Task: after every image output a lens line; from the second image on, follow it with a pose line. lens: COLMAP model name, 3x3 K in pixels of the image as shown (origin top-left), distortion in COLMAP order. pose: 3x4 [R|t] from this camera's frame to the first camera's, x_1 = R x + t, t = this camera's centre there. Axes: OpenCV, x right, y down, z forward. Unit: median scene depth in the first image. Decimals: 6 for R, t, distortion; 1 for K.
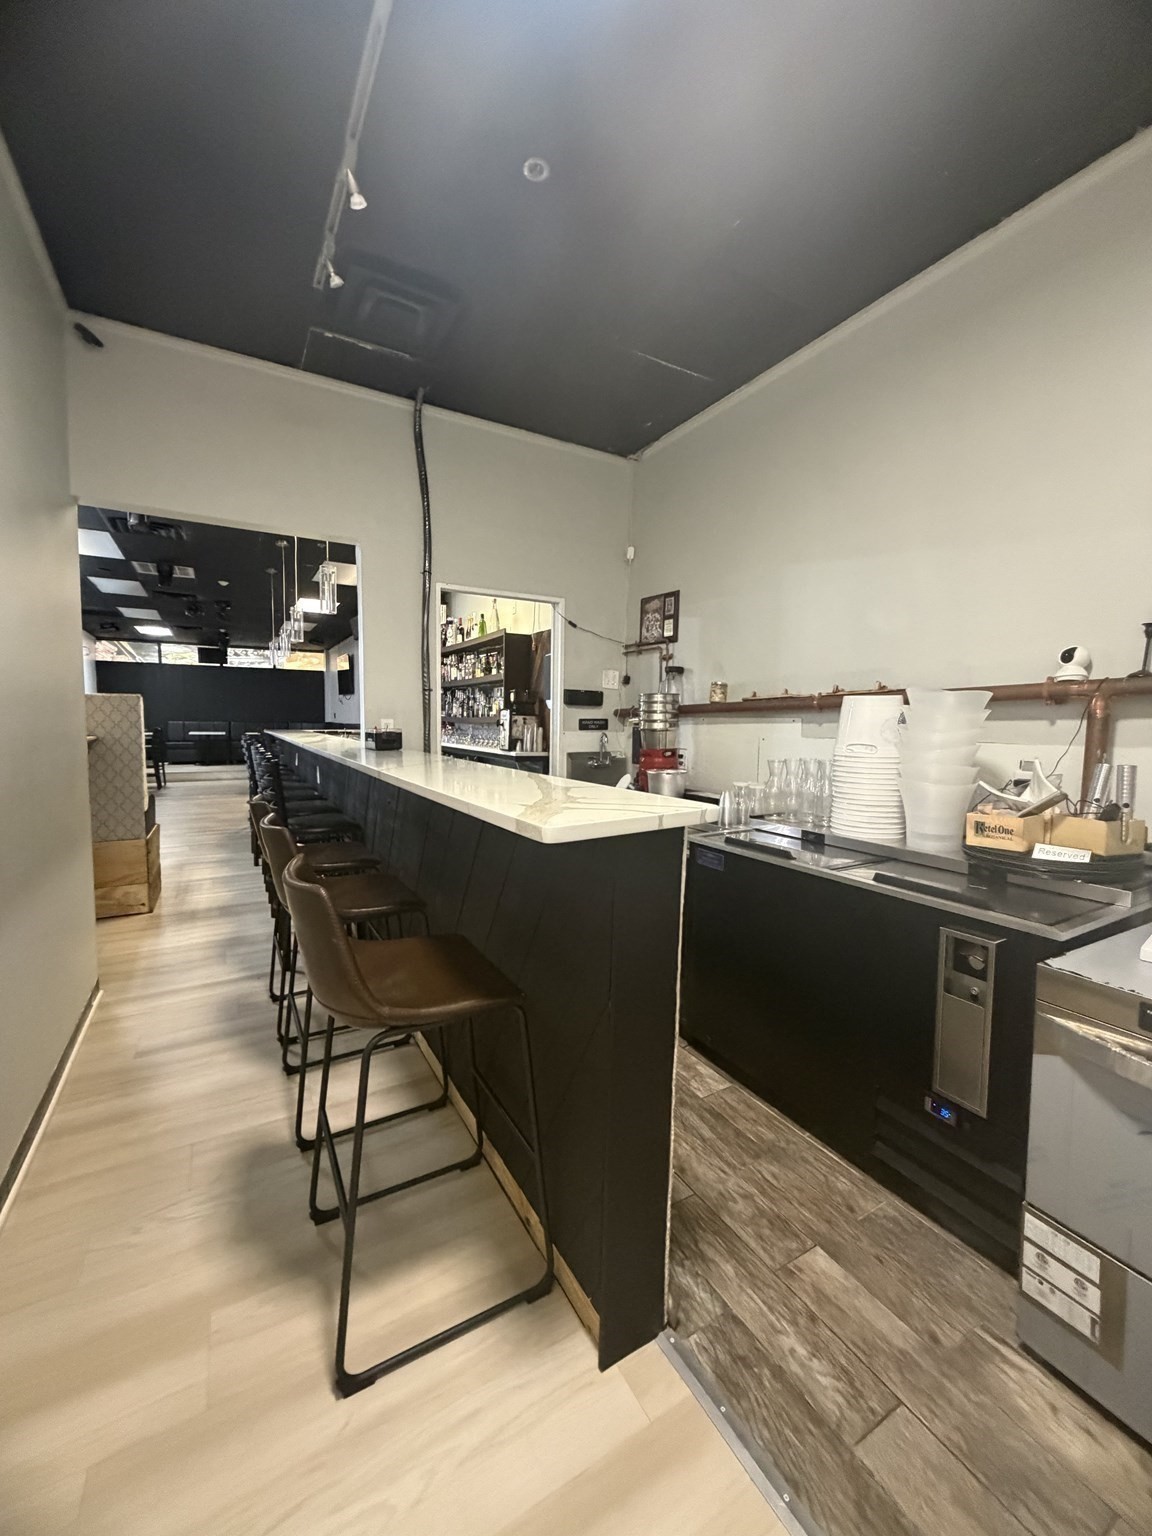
lens RADIAL K [[612.8, 0, 573.4], [0, 612.8, 763.3], [0, 0, 1]] dist [-0.002426, 0.000104]
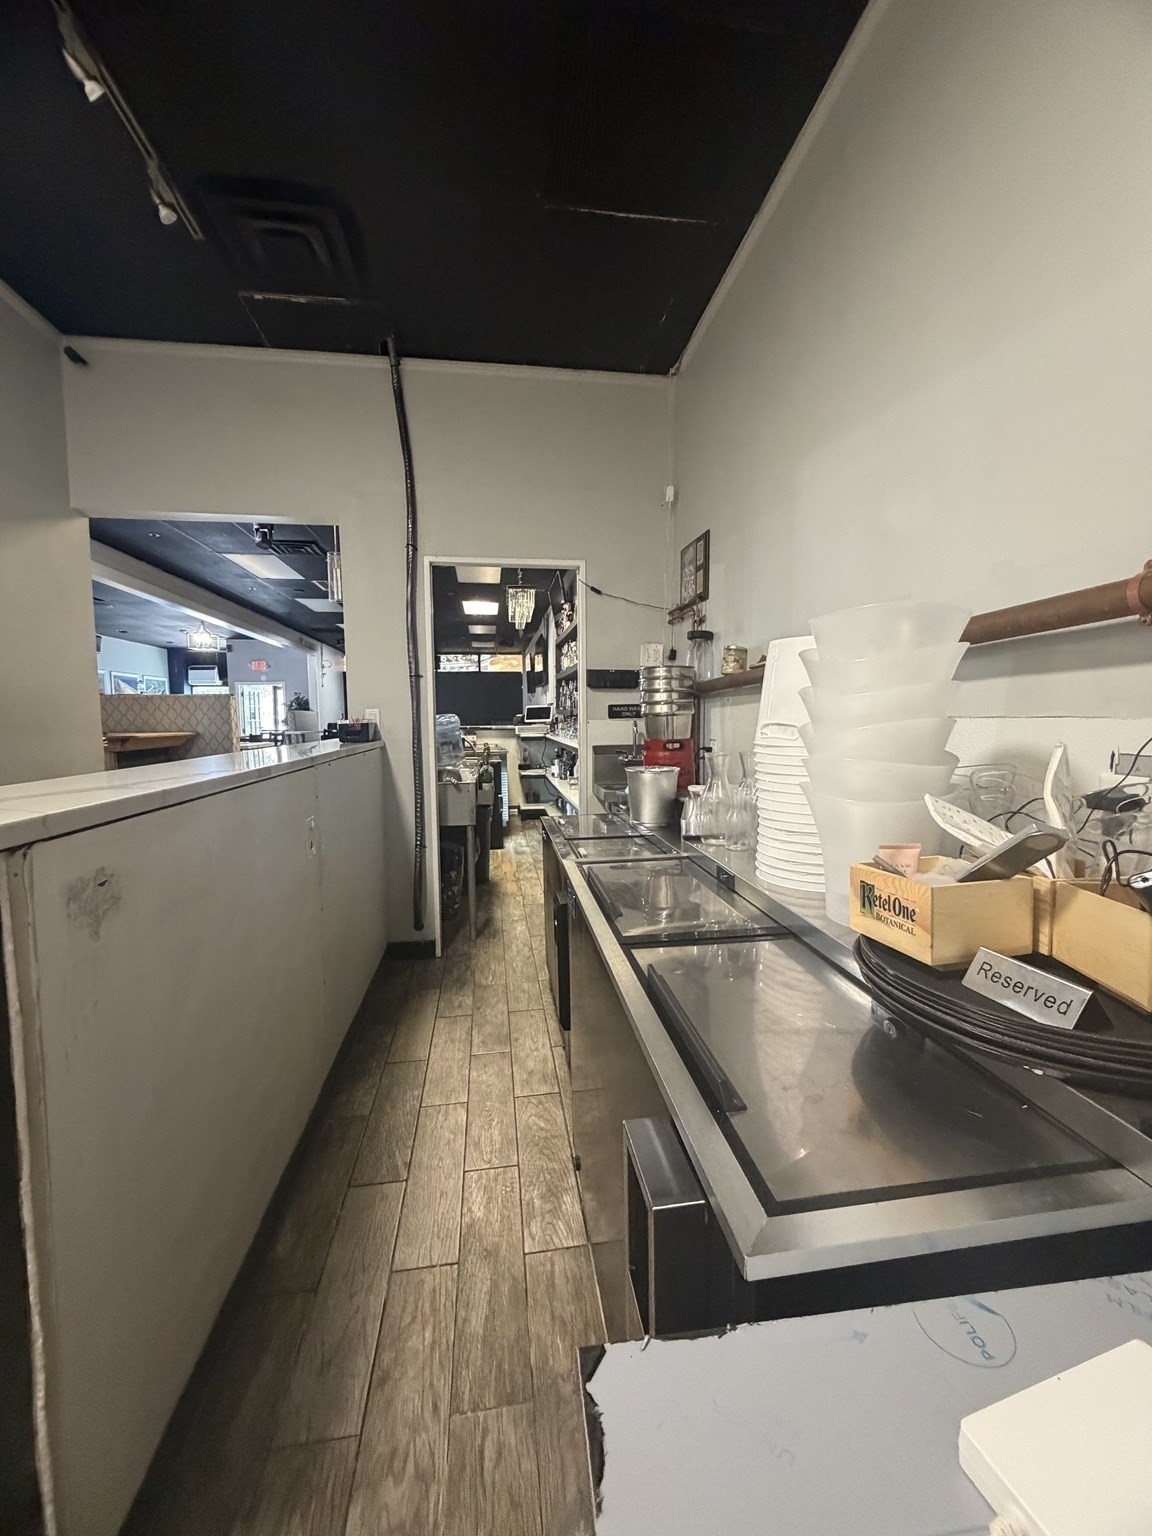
lens RADIAL K [[612.8, 0, 573.2], [0, 612.8, 762.0], [0, 0, 1]] dist [-0.002426, 0.000104]
pose [[0.927531, 0.007060, -0.373681, 0.198322], [-0.006339, 0.999975, 0.003160, 0.001684], [0.373694, -0.000563, 0.927552, 0.155884]]
